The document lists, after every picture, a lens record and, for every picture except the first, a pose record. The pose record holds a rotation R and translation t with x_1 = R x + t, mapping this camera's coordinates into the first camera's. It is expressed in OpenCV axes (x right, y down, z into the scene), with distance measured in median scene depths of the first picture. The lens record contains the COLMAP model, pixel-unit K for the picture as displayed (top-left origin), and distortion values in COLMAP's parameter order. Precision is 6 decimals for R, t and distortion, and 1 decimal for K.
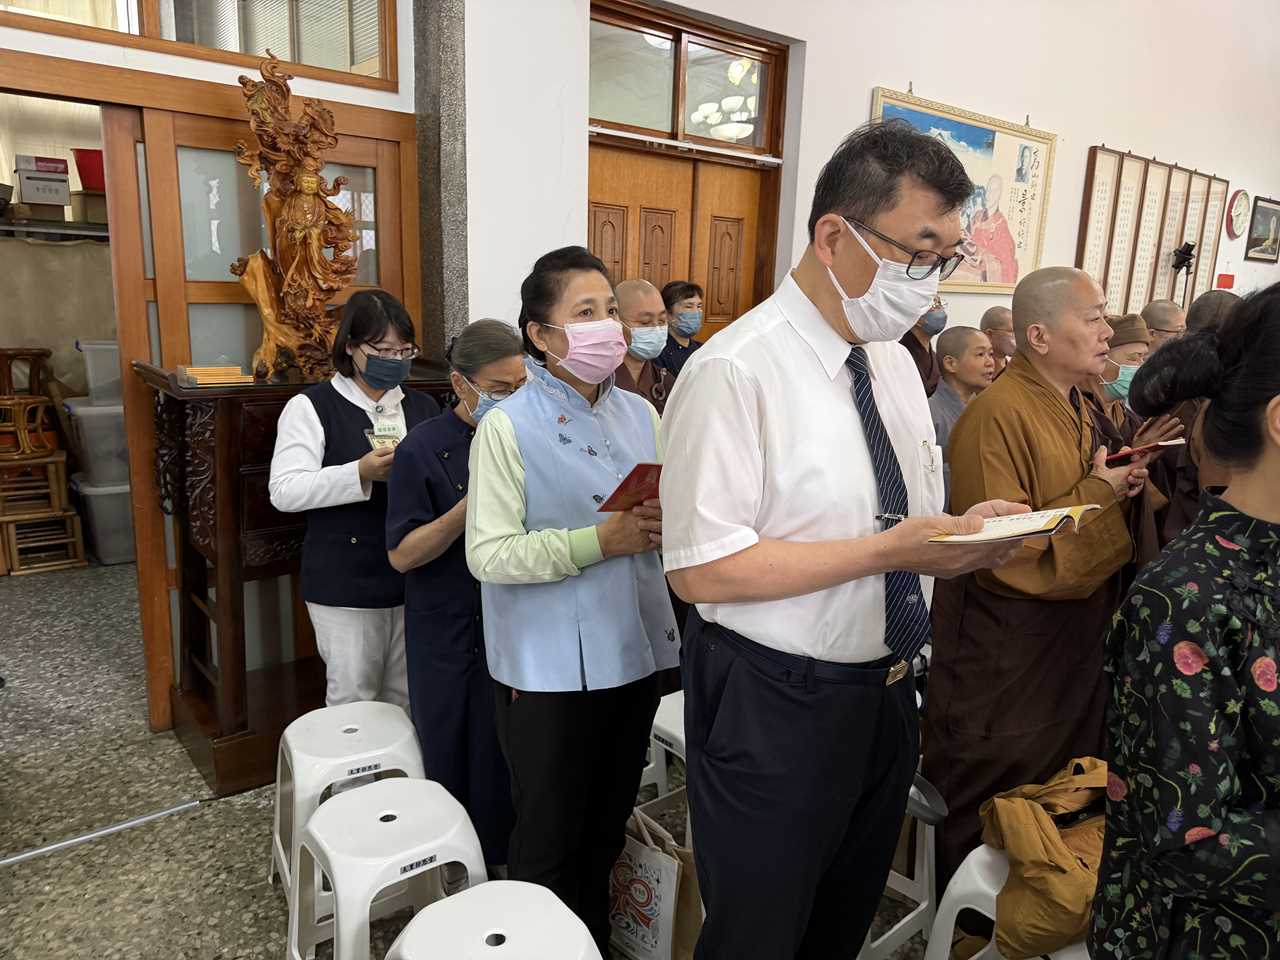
lens RADIAL K [[907.4, 0, 640.0], [0, 907.4, 480.0], [0, 0, 1]] dist [0.026258, -0.031094]
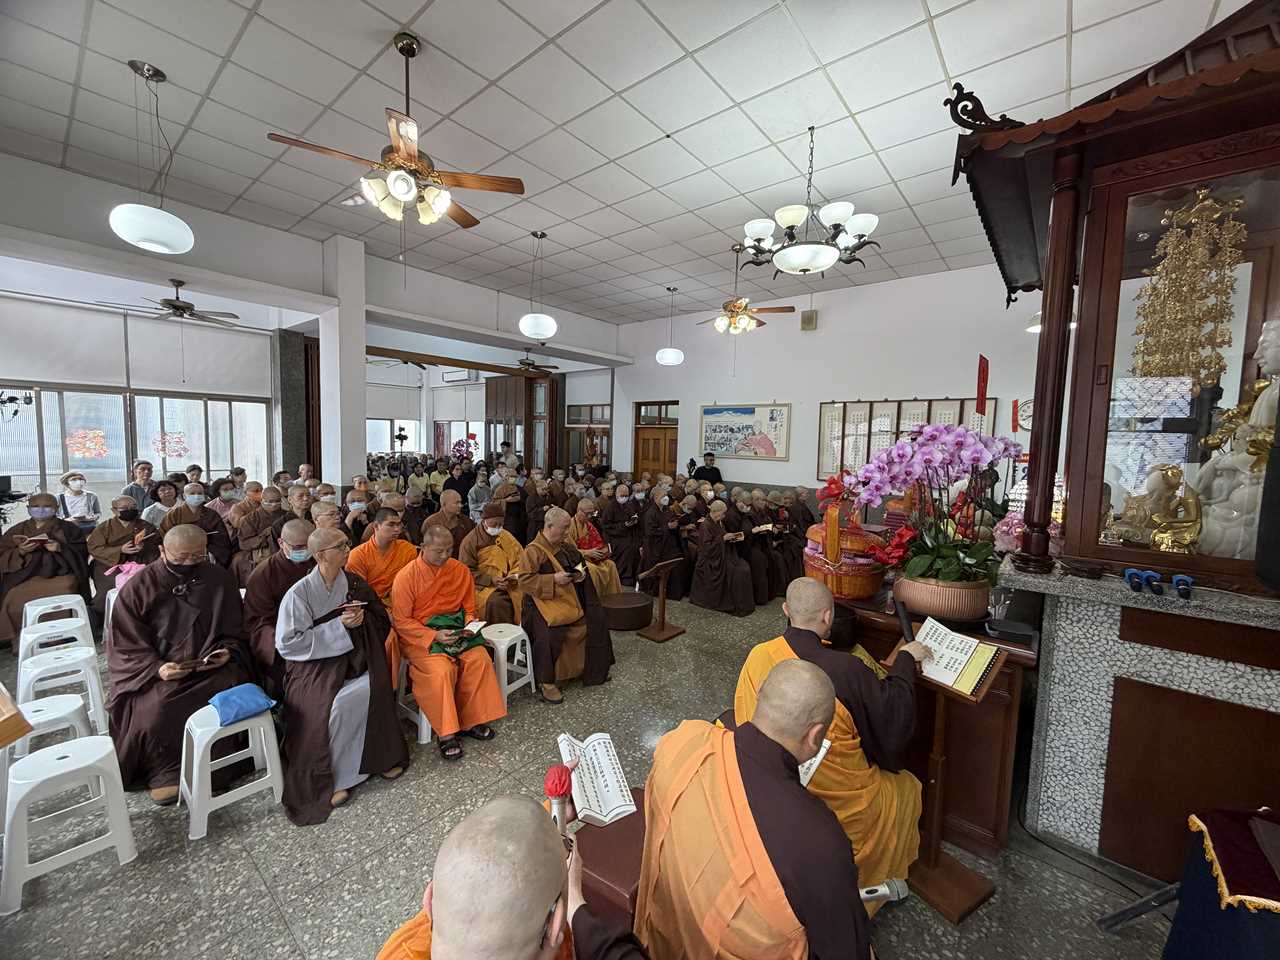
lens RADIAL K [[509.3, 0, 640.0], [0, 509.3, 480.0], [0, 0, 1]] dist [0.000054, 0.000723]
pose [[0.178249, 0.047066, -0.982859, 1.987508], [-0.231394, 0.972849, 0.004621, -0.060435], [0.956391, 0.226604, 0.184300, 0.358607]]
